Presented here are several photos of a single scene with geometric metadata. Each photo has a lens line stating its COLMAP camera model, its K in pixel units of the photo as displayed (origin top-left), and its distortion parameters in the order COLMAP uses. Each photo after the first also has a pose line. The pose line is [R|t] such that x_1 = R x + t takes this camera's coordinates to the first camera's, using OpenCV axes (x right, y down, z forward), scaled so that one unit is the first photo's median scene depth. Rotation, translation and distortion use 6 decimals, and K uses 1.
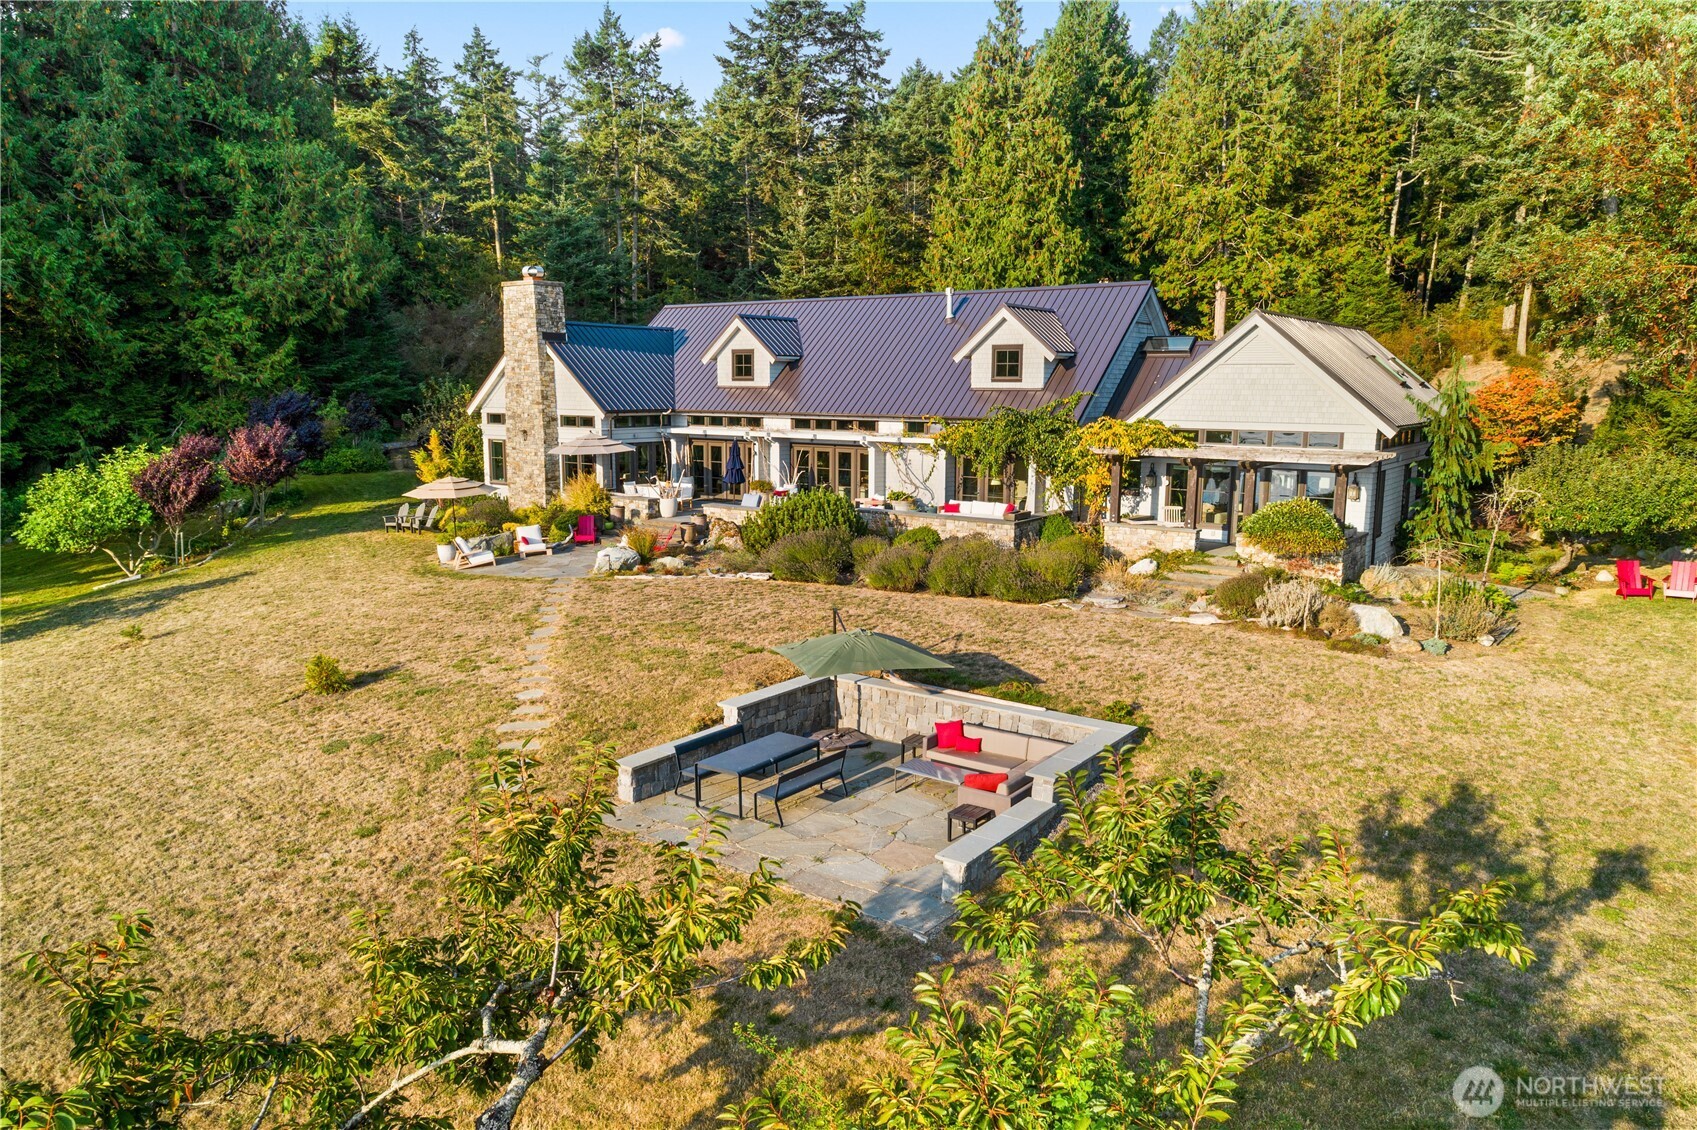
lens RADIAL K [[1175.3, 0, 847.8], [0, 1175.3, 563.1], [0, 0, 1]] dist [-0.007872, -0.004033]
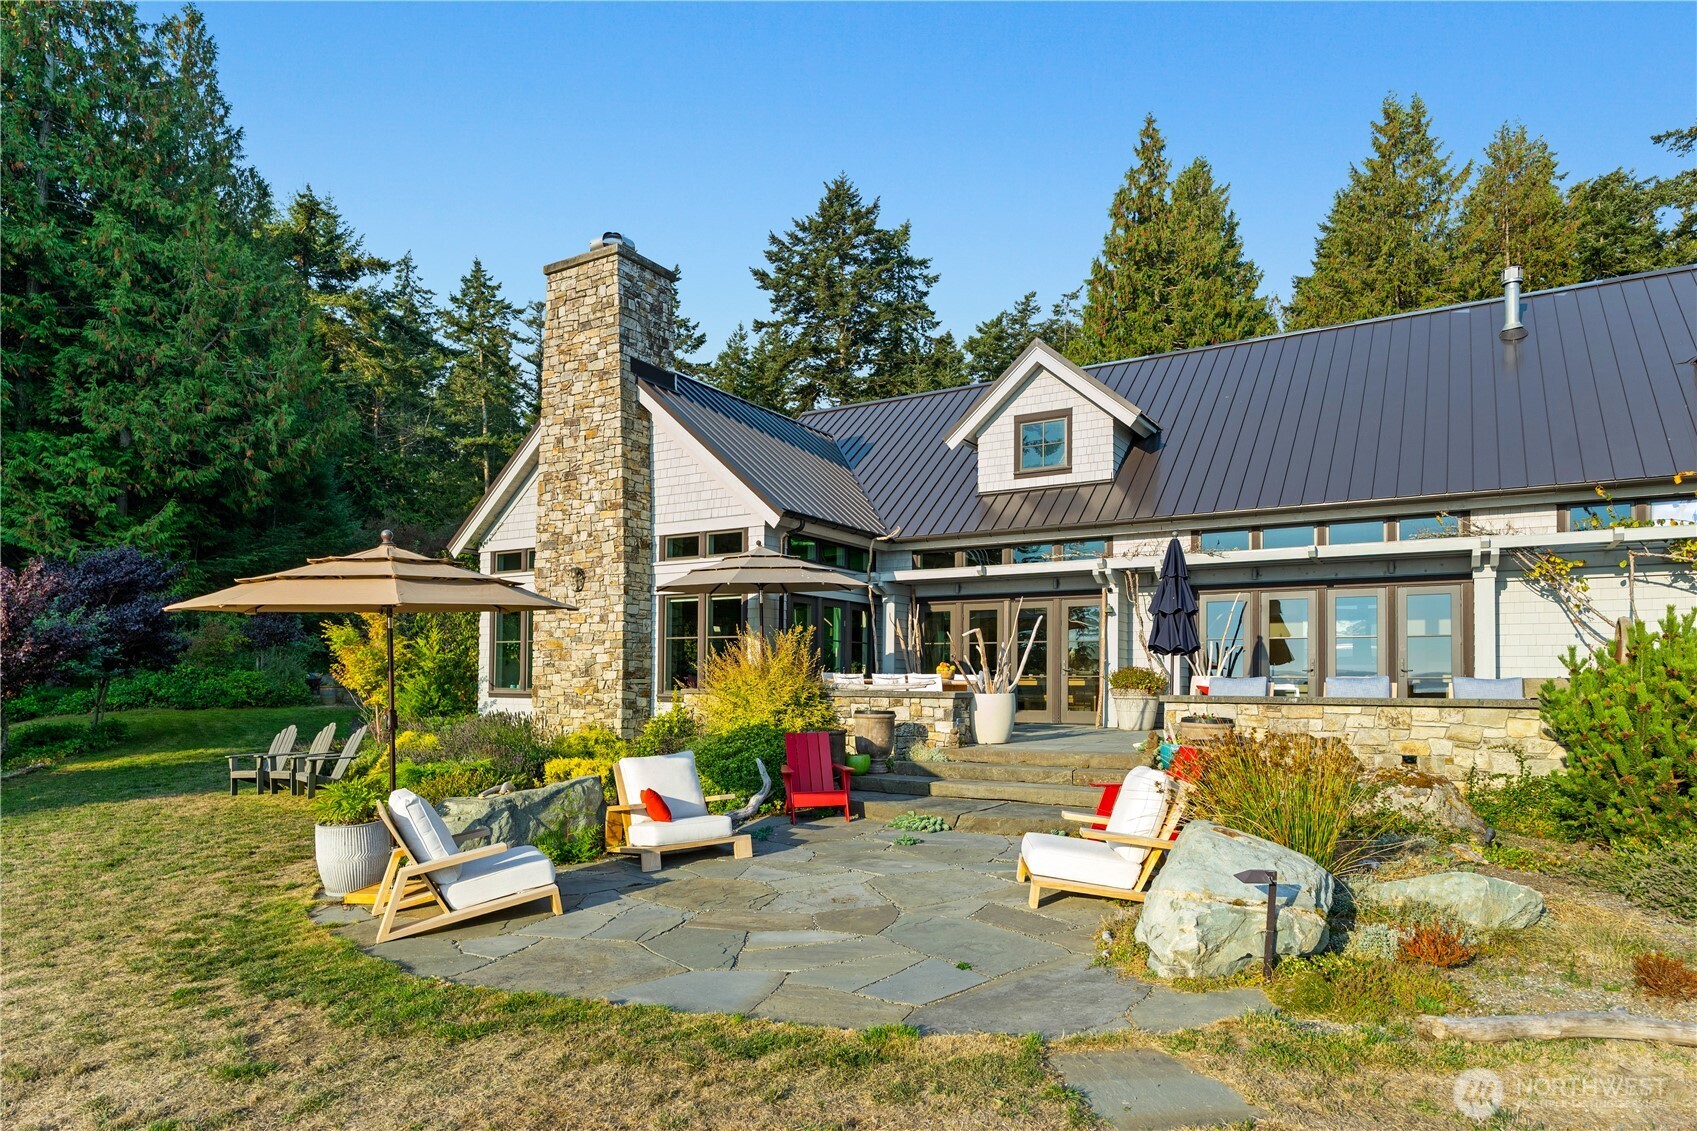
lens RADIAL K [[988.1, 0, 847.5], [0, 988.1, 653.7], [0, 0, 1]] dist [-0.004128, -0.001755]
pose [[0.996631, 0.004352, 0.081897, -0.189983], [0.010728, 0.983094, -0.182789, -0.008737], [-0.081308, 0.183052, 0.979735, 0.582236]]
